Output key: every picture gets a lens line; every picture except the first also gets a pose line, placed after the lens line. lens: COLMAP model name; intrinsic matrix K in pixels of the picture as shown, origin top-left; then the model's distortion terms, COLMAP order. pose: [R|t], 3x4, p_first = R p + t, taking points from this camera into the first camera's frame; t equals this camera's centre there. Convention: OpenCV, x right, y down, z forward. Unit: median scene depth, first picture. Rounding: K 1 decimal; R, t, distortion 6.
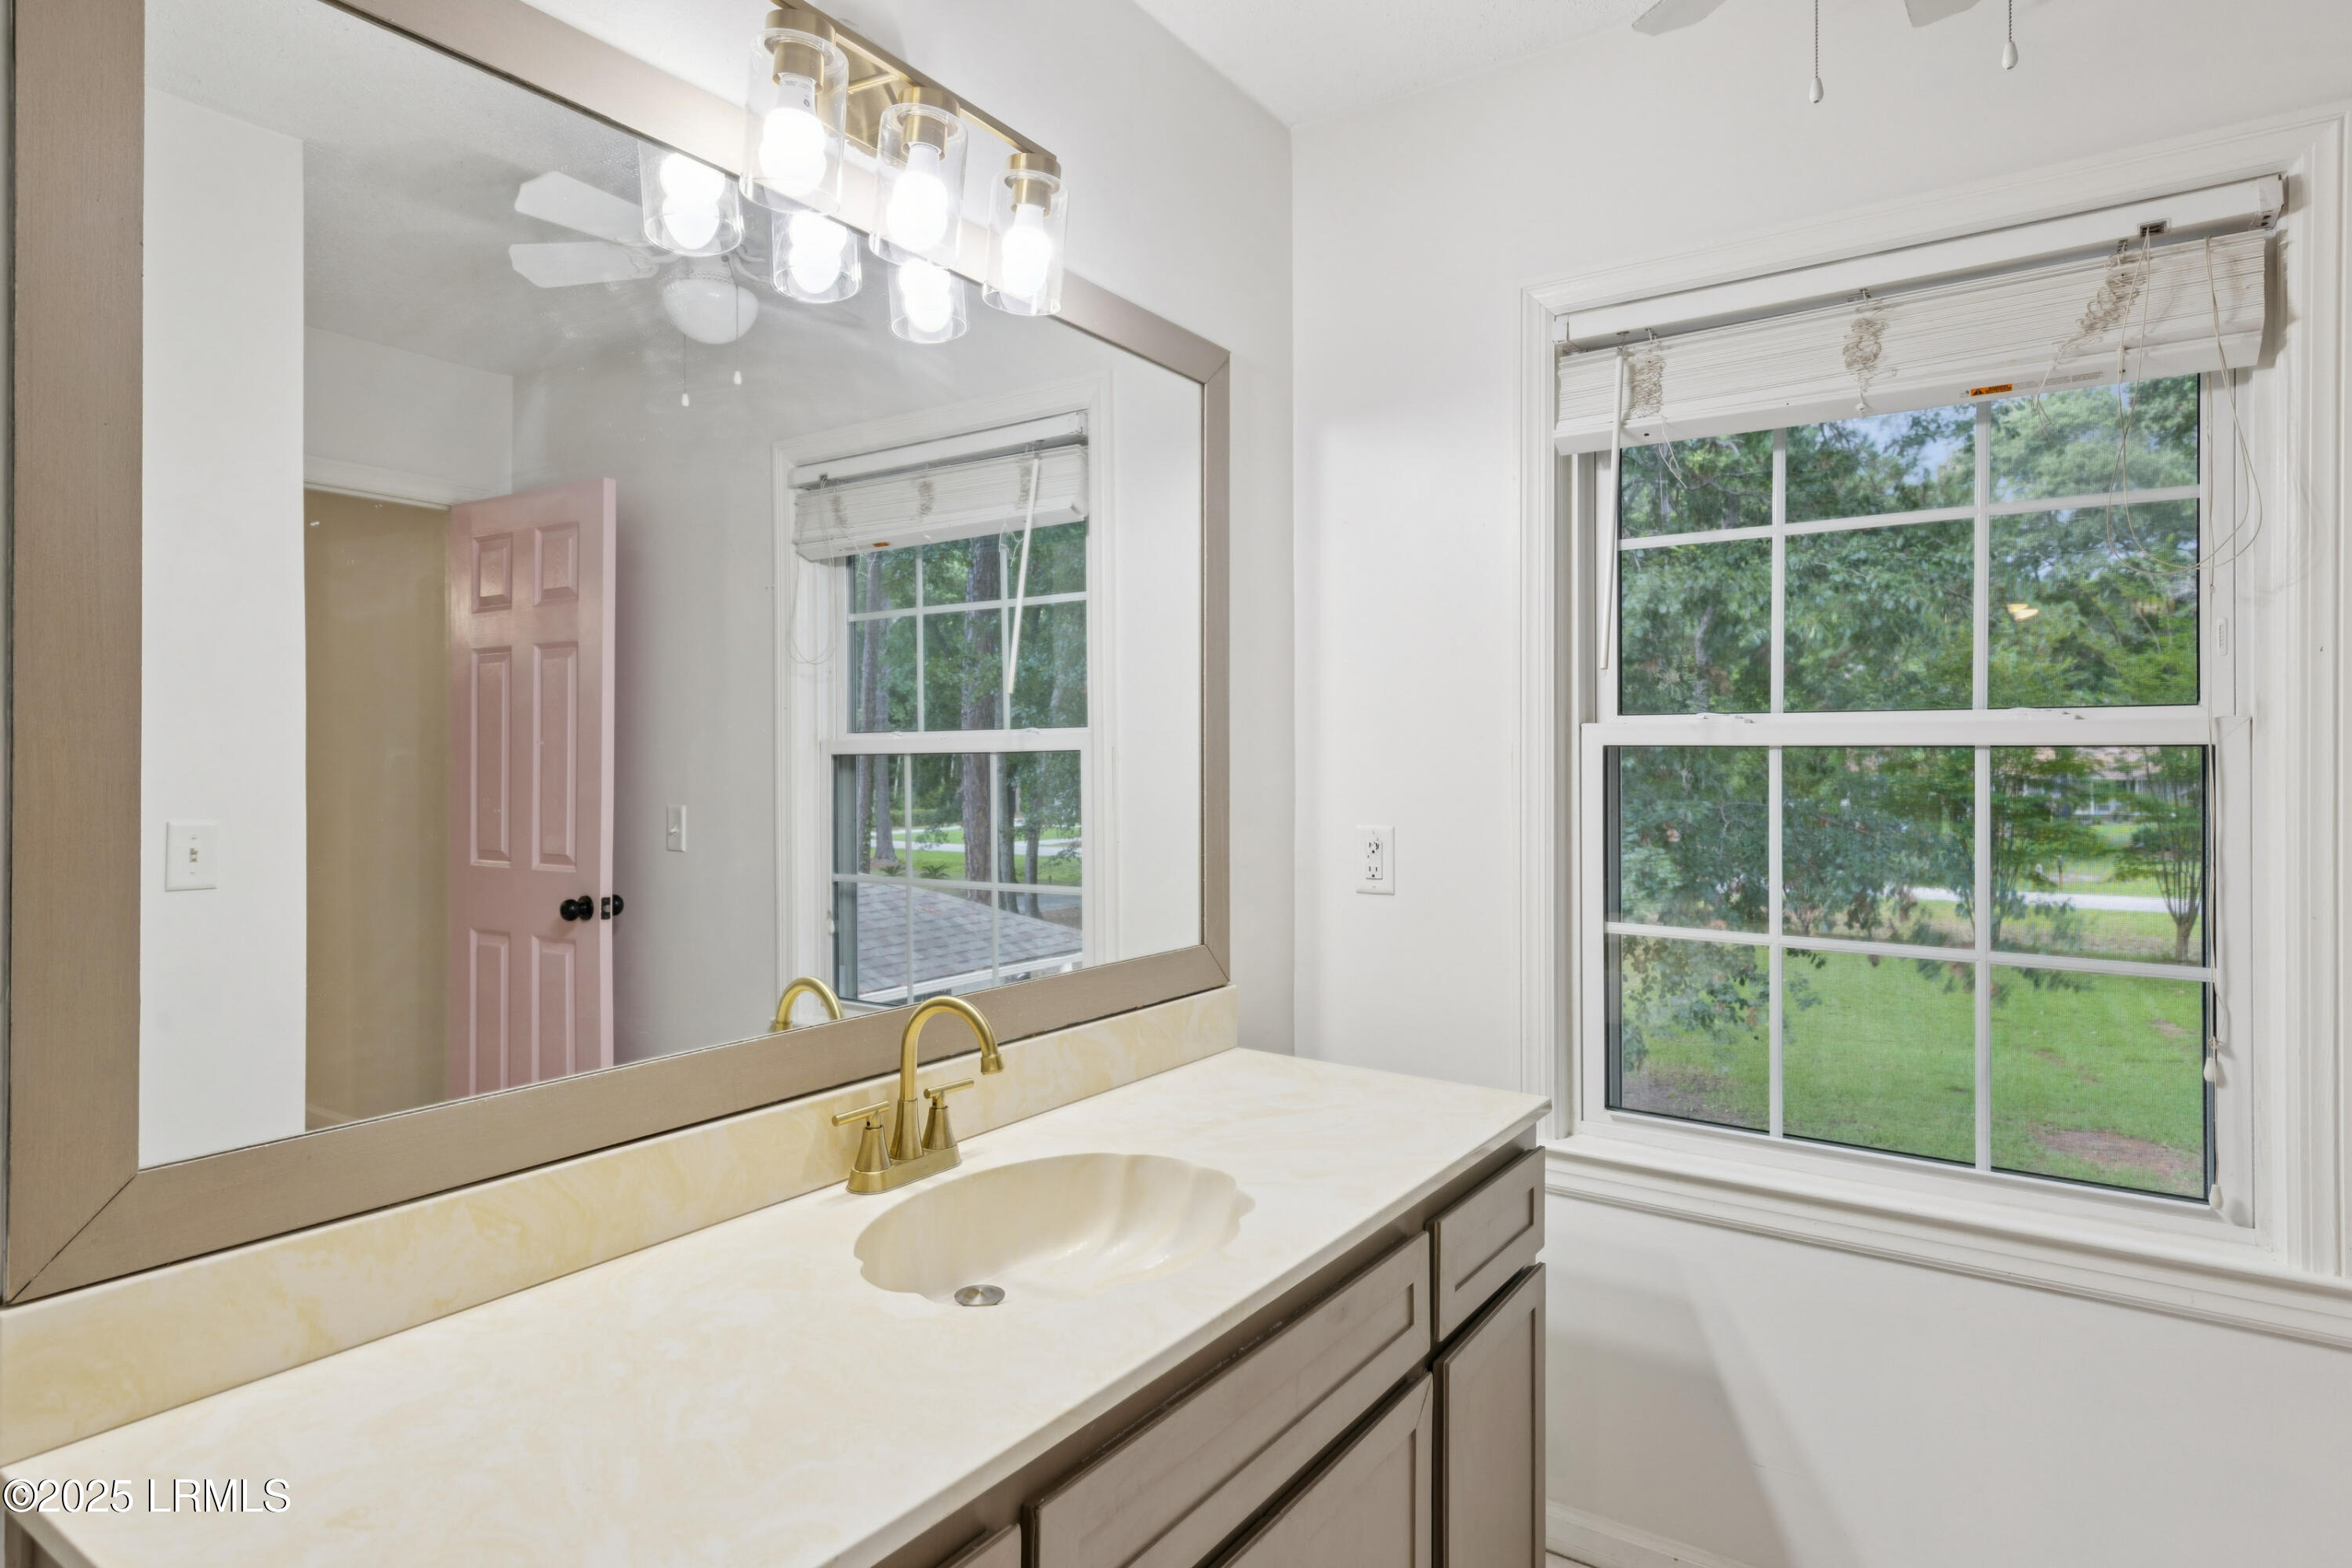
lens RADIAL K [[1372.9, 0, 1182.1], [0, 1372.9, 771.0], [0, 0, 1]] dist [0.005469, 0.003466]
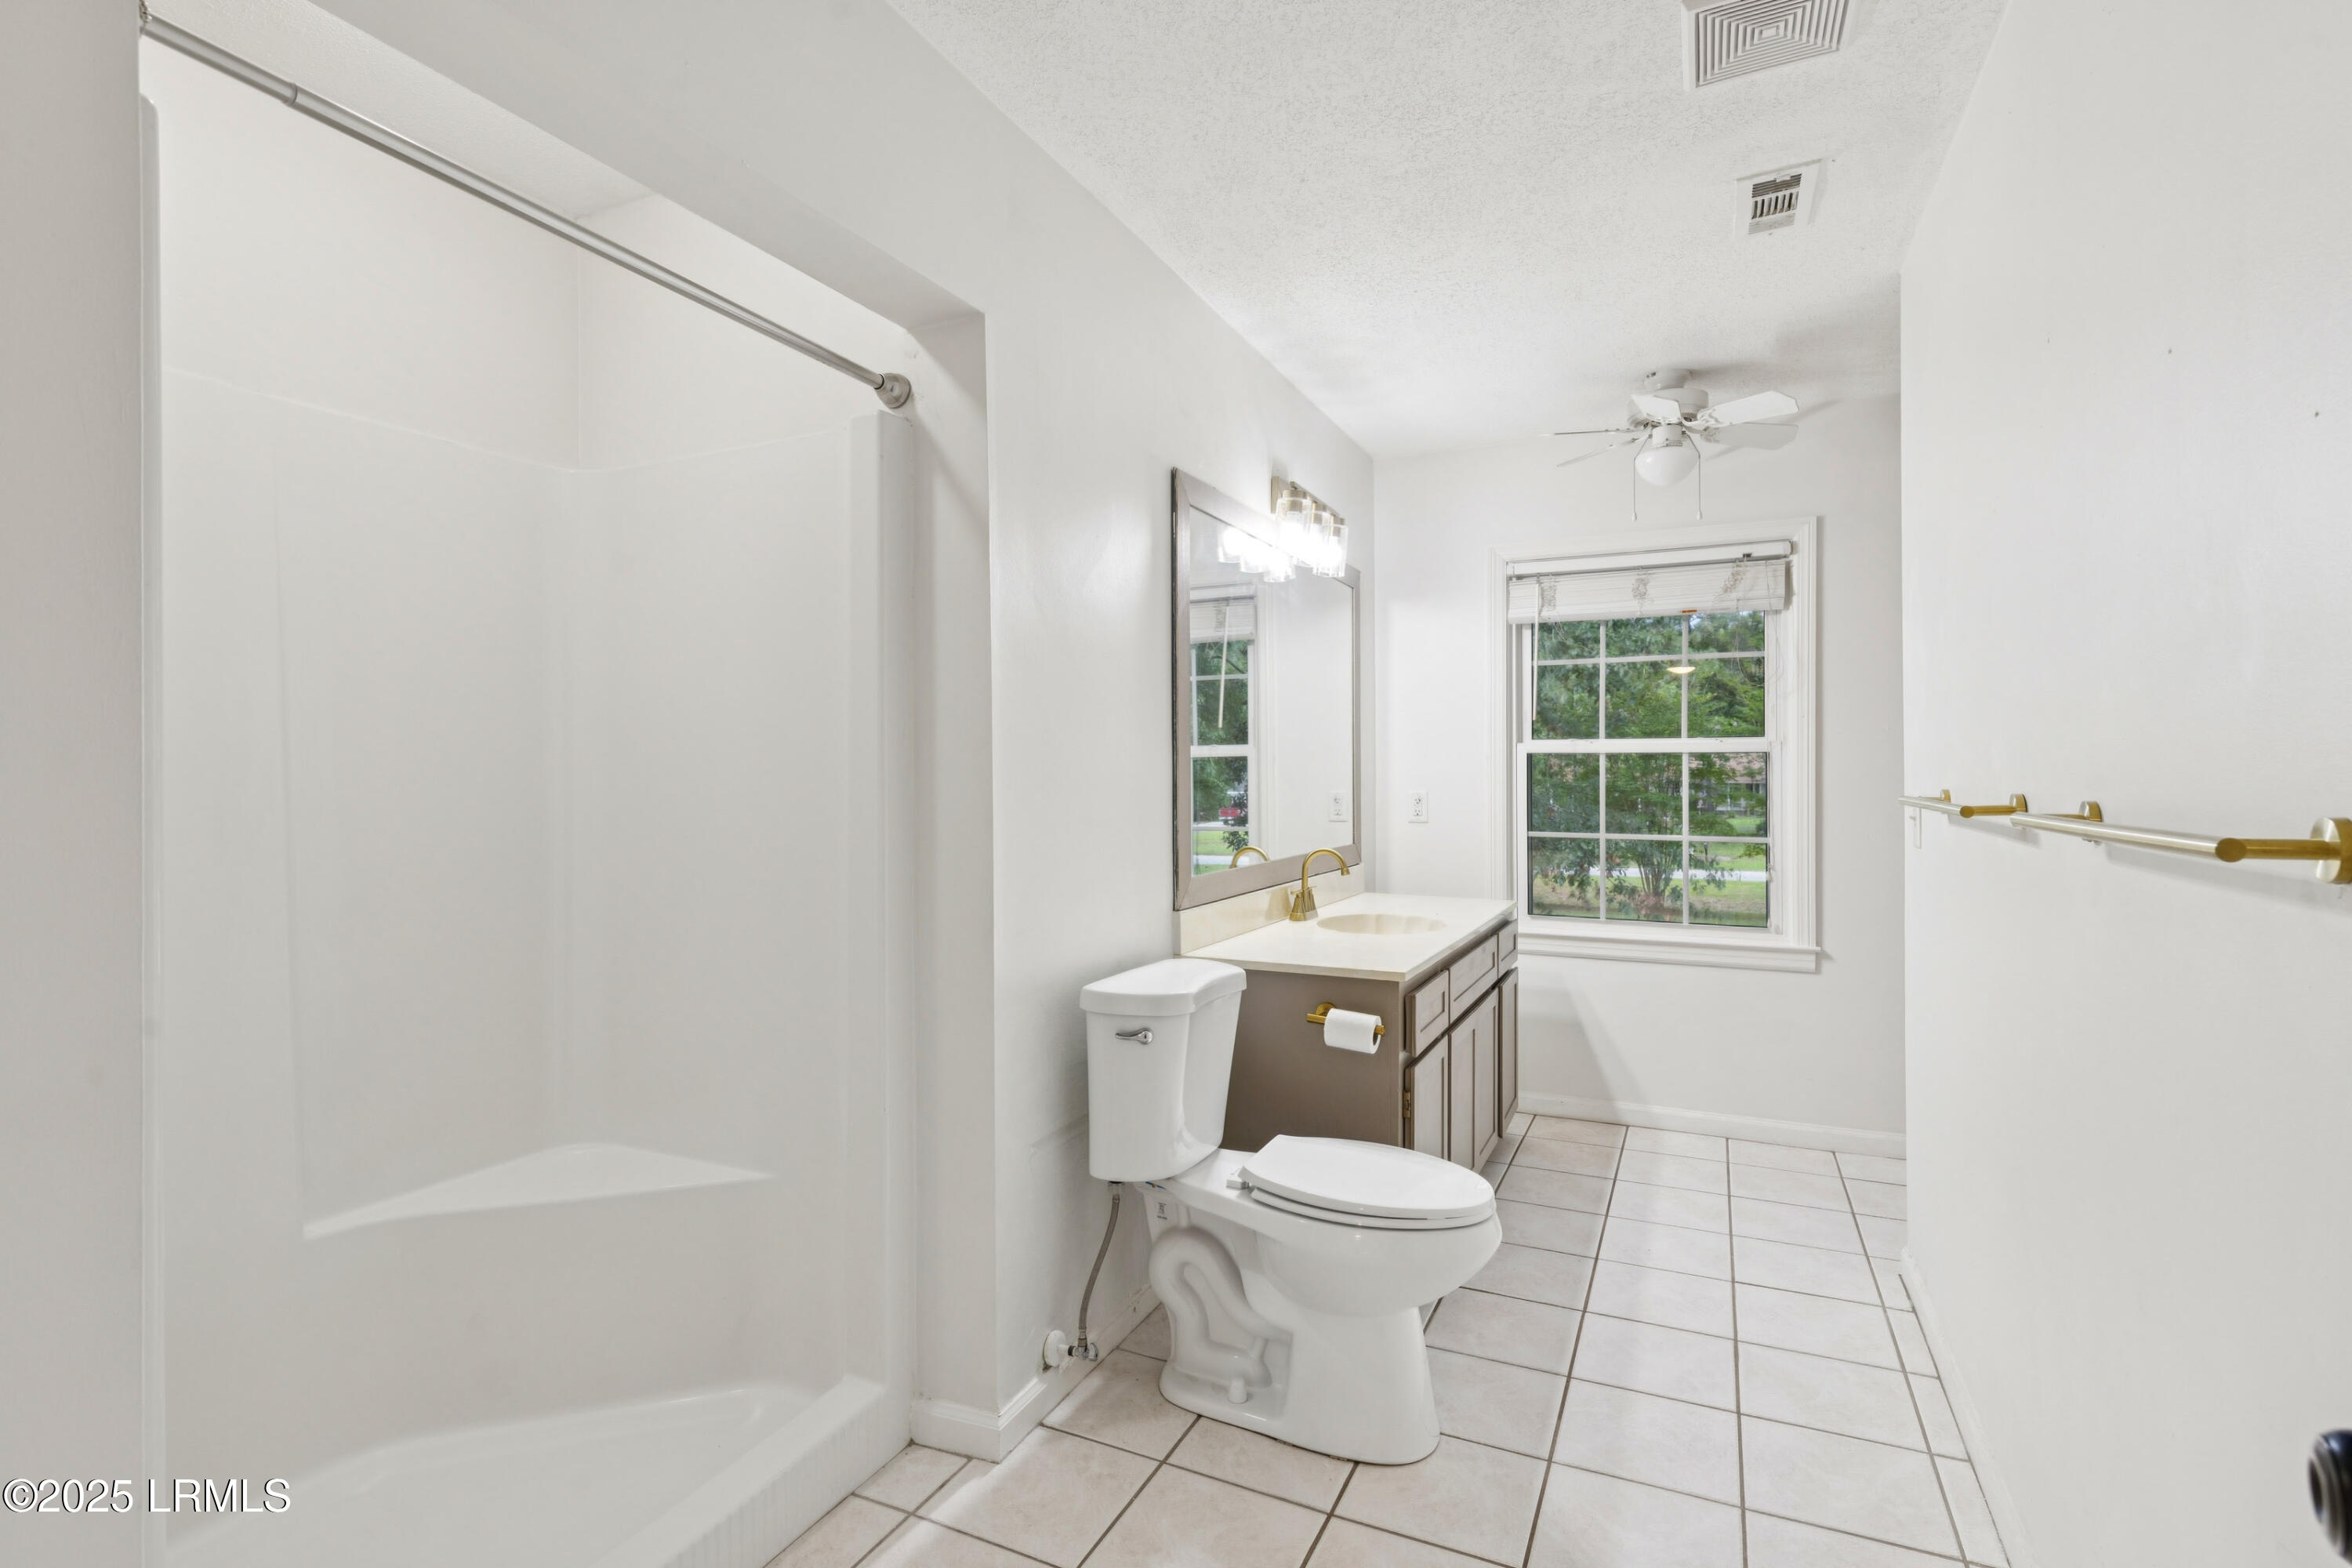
lens RADIAL K [[1177.5, 0, 1168.6], [0, 1177.5, 786.9], [0, 0, 1]] dist [0.006949, -0.001051]
pose [[0.990067, -0.004355, 0.140531, -0.601487], [0.003486, 0.999973, 0.006428, 0.024811], [-0.140555, -0.005874, 0.990055, -0.915014]]
